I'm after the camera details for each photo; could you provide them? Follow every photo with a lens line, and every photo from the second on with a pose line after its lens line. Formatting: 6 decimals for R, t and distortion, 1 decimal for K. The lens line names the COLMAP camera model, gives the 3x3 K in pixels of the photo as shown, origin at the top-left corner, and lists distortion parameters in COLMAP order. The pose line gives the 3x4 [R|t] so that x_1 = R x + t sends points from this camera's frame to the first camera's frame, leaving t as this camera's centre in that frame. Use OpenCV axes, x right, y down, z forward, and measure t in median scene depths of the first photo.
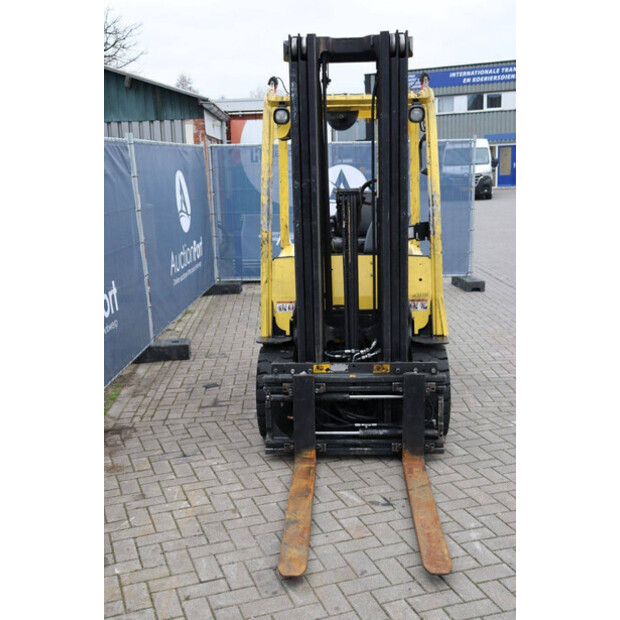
lens RADIAL K [[781.8, 0, 310.0], [0, 781.8, 310.0], [0, 0, 1]] dist [0.015207, -0.004662]
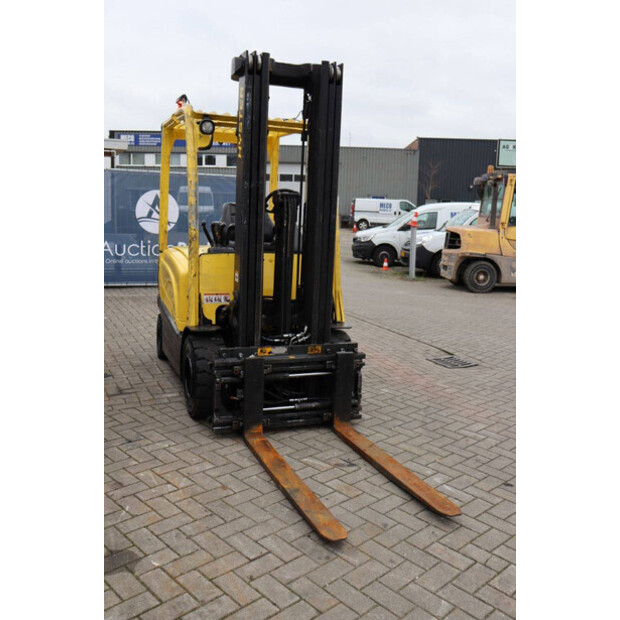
lens RADIAL K [[591.8, 0, 310.0], [0, 591.8, 310.0], [0, 0, 1]] dist [-0.085130, 0.006388]
pose [[0.910912, -0.008779, 0.412508, -0.274787], [0.014383, 0.999842, -0.010483, 0.025338], [-0.412351, 0.015482, 0.910894, 0.206137]]
